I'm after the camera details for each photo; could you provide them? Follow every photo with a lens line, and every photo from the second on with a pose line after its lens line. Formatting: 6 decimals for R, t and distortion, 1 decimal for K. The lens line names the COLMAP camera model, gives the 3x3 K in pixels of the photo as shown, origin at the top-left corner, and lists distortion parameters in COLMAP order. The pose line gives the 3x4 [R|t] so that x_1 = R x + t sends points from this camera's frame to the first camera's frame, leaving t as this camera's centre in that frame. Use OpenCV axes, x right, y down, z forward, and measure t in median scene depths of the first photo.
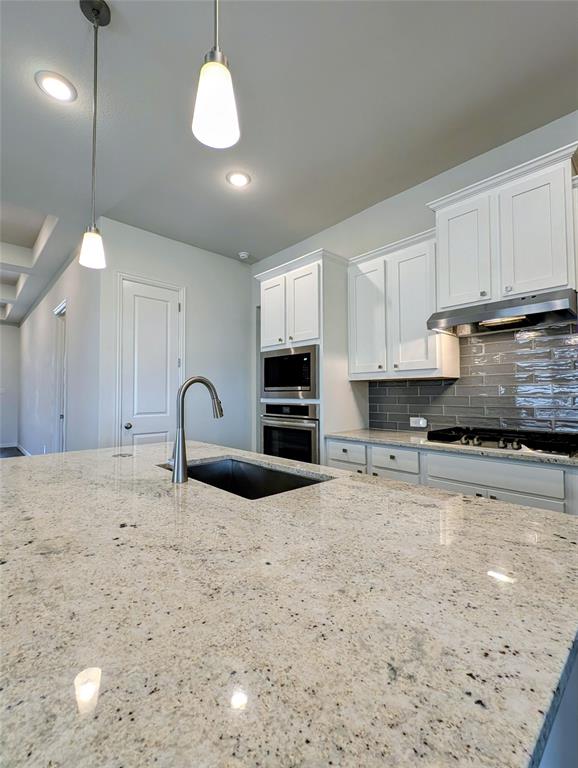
lens RADIAL K [[341.4, 0, 299.4], [0, 341.4, 380.2], [0, 0, 1]] dist [0.000357, -0.000057]
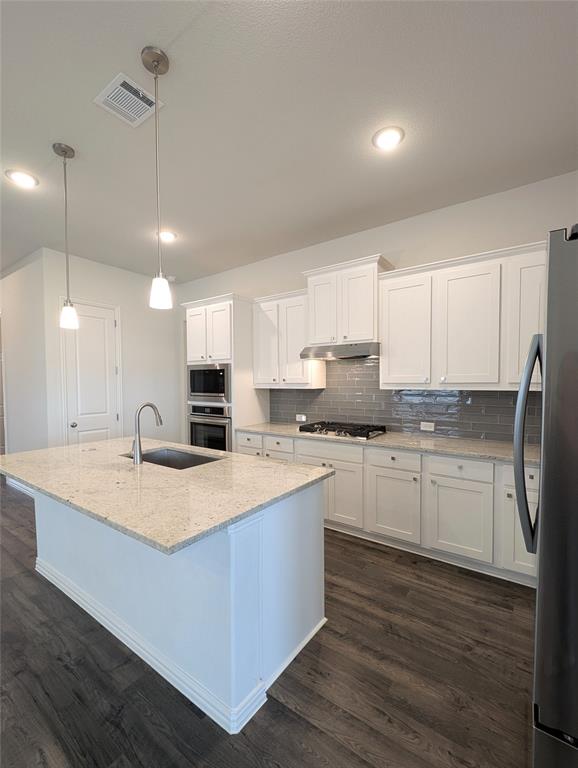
lens RADIAL K [[333.8, 0, 289.0], [0, 333.8, 384.0], [0, 0, 1]] dist [0.000648, -0.000138]
pose [[0.984825, -0.008220, 0.173357, 0.055803], [-0.000472, 0.998747, 0.050038, -0.090954], [-0.173551, -0.049361, 0.983587, -0.370535]]
